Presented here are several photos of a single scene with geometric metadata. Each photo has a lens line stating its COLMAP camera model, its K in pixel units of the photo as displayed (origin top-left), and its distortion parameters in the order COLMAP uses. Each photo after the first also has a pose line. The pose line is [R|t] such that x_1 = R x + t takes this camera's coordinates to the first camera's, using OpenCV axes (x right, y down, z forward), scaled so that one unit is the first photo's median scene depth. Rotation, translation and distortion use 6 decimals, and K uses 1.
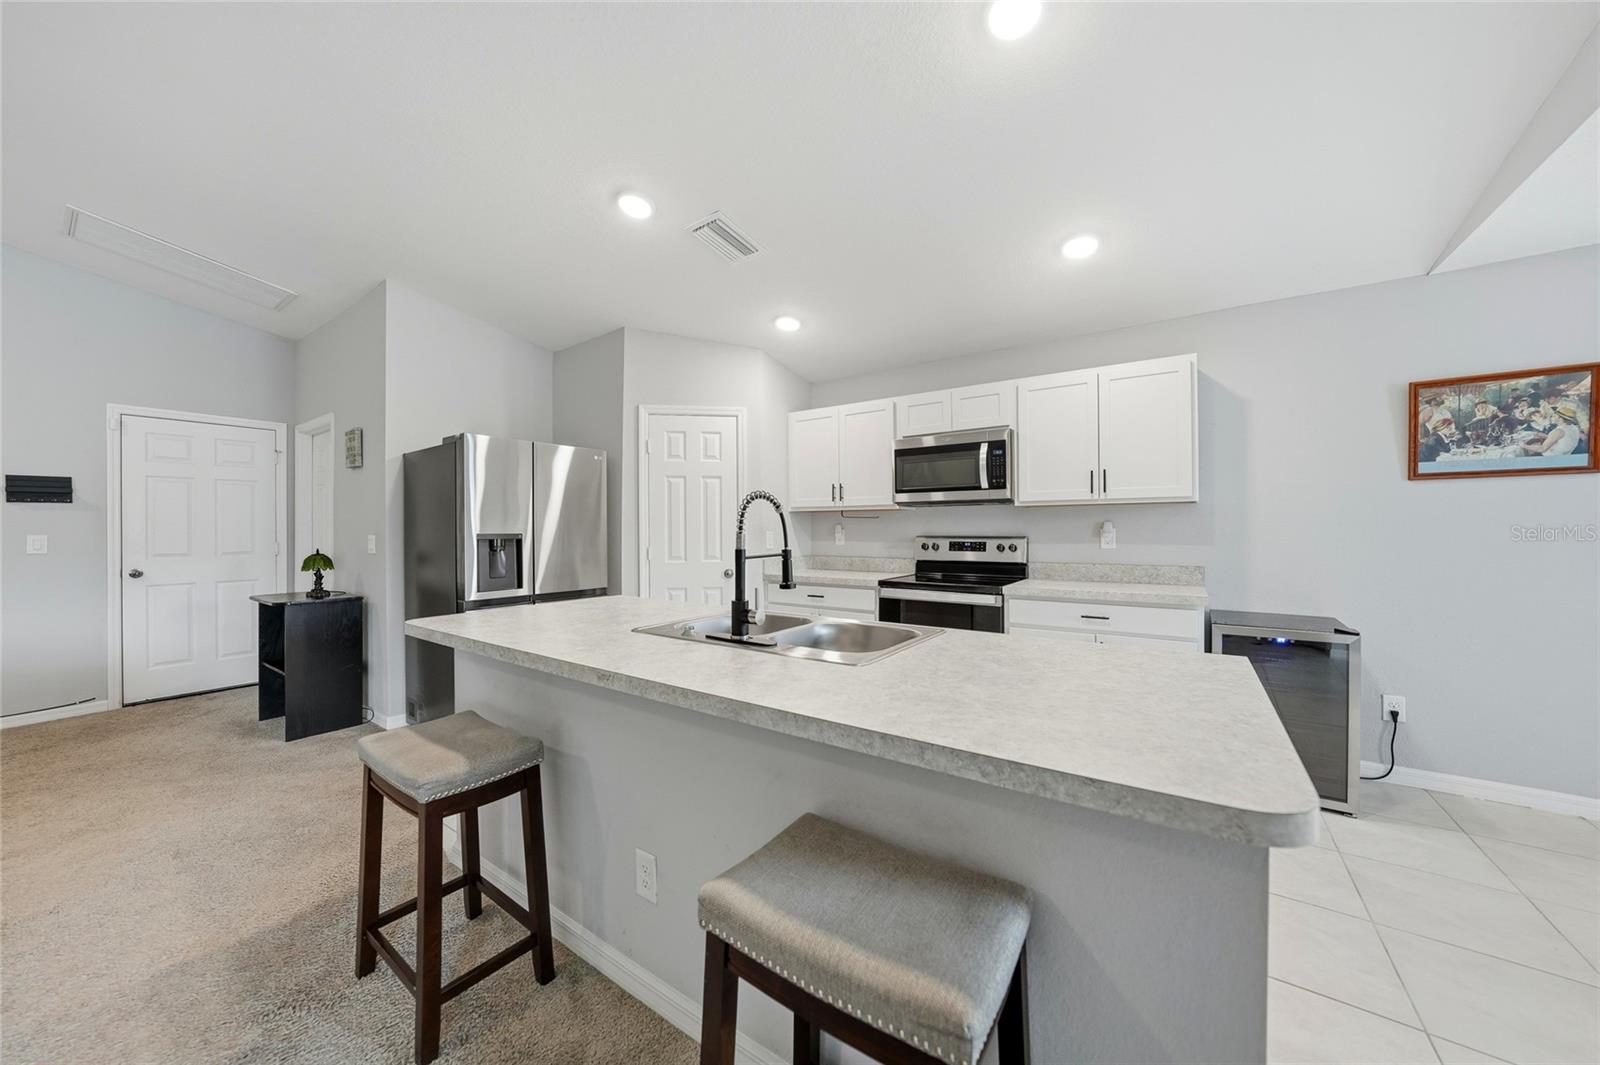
lens RADIAL K [[559.3, 0, 785.2], [0, 559.3, 530.1], [0, 0, 1]] dist [-0.003316, 0.000036]
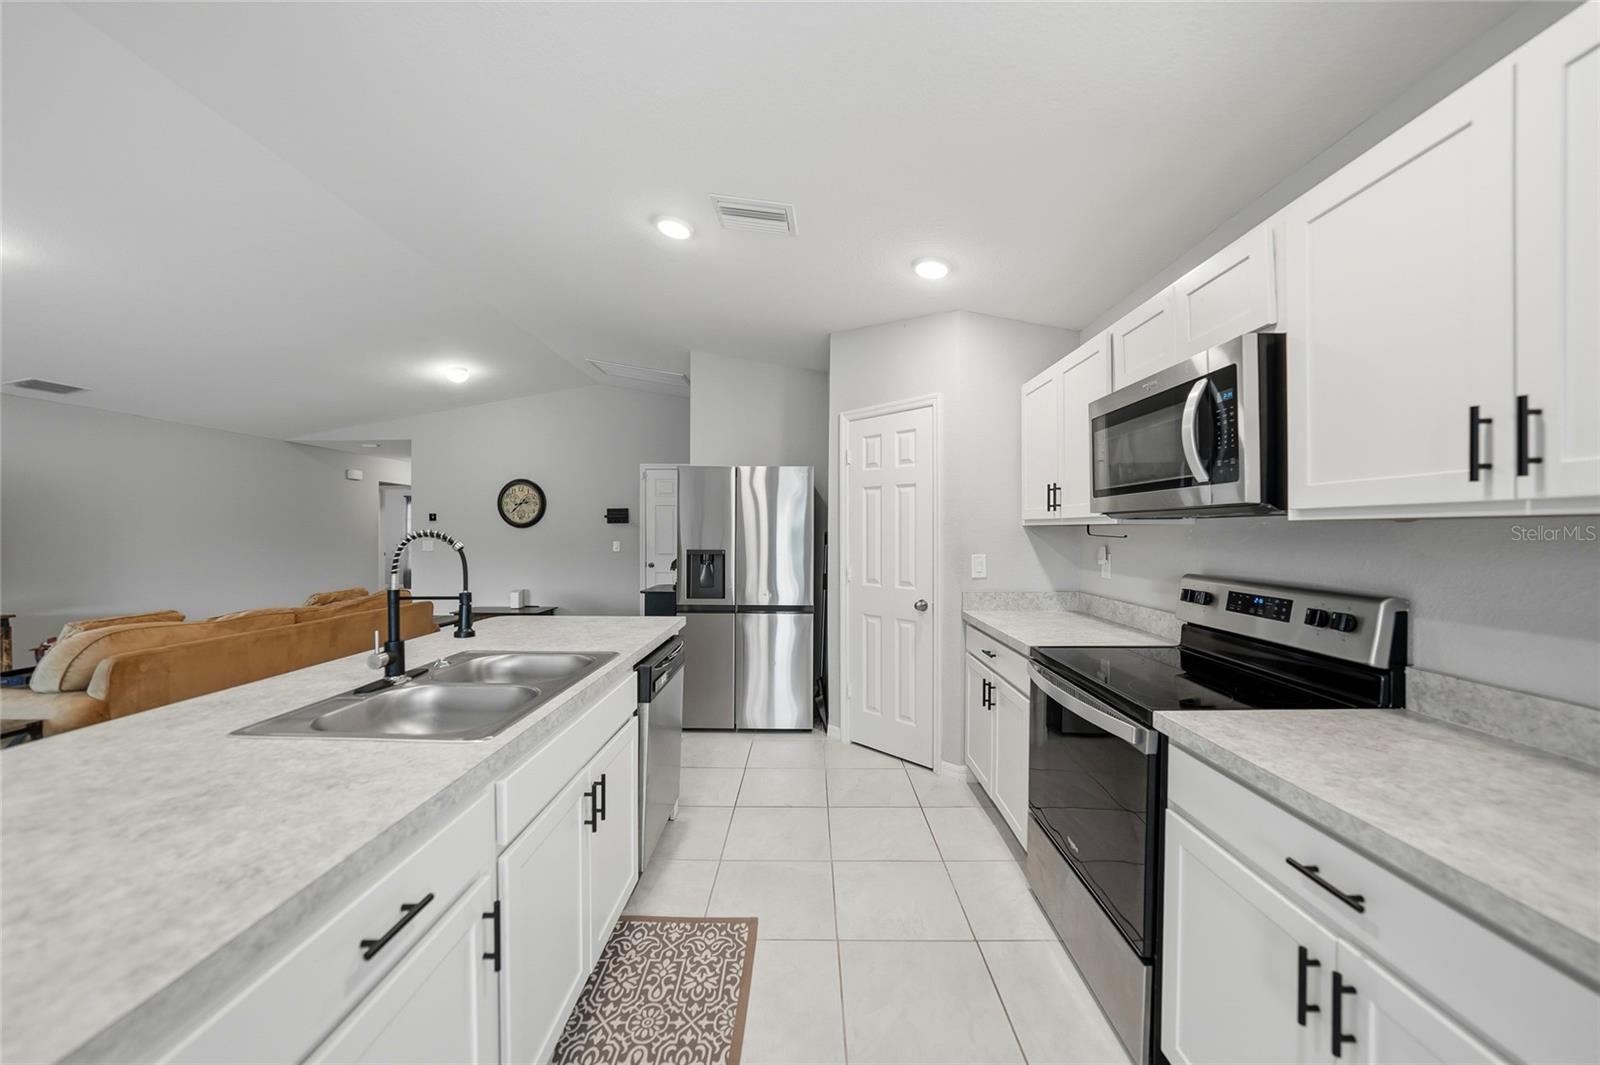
lens RADIAL K [[559.3, 0, 799.9], [0, 559.3, 528.8], [0, 0, 1]] dist [-0.003316, 0.000036]
pose [[0.577329, 0.001227, -0.816511, 0.564976], [-0.003346, 0.999994, -0.000864, -0.037478], [0.816505, 0.003231, 0.577330, 0.504601]]
